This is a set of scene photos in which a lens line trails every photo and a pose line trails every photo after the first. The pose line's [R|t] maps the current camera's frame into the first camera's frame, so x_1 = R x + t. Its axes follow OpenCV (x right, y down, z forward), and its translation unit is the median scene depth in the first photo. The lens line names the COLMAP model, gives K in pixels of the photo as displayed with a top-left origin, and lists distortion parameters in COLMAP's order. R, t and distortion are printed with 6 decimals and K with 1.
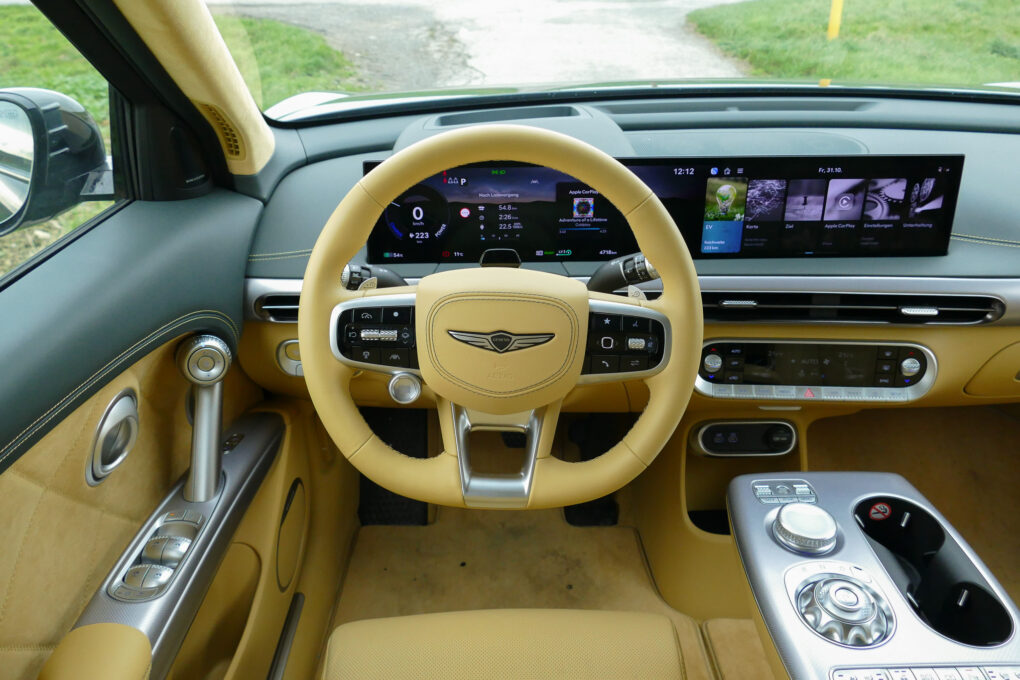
lens RADIAL K [[746.1, 0, 511.0], [0, 746.1, 336.9], [0, 0, 1]] dist [-0.006460, -0.001005]
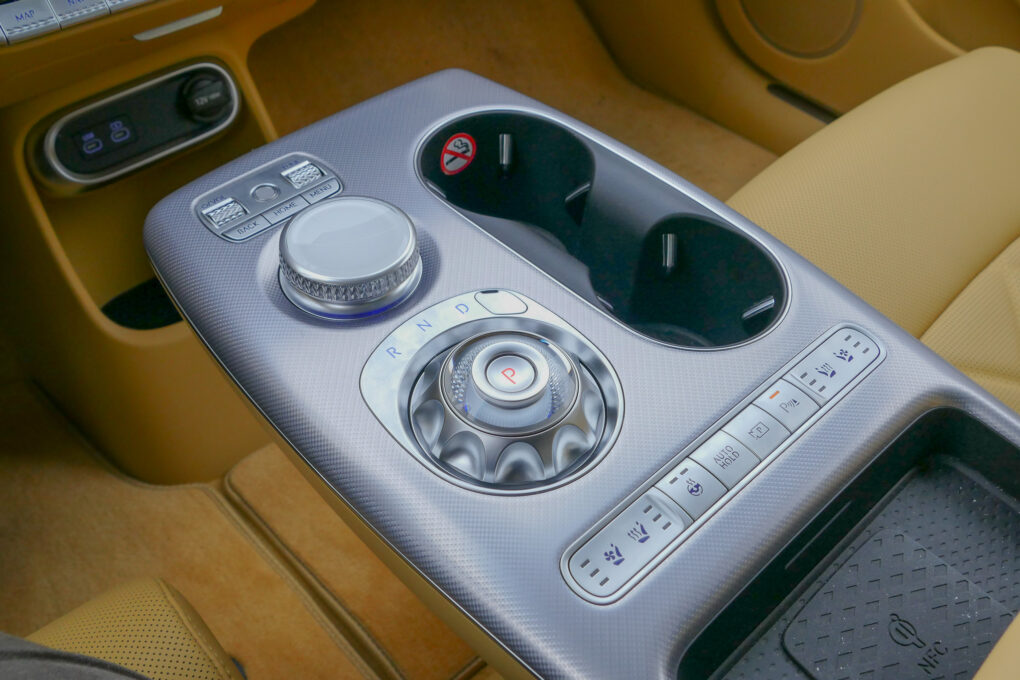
lens RADIAL K [[943.3, 0, 509.0], [0, 943.3, 333.0], [0, 0, 1]] dist [-0.008647, 0.000000]
pose [[0.730632, -0.471272, 0.494044, 0.160341], [0.280025, 0.866762, 0.412686, 0.090287], [-0.622706, -0.163177, 0.765252, 0.479982]]
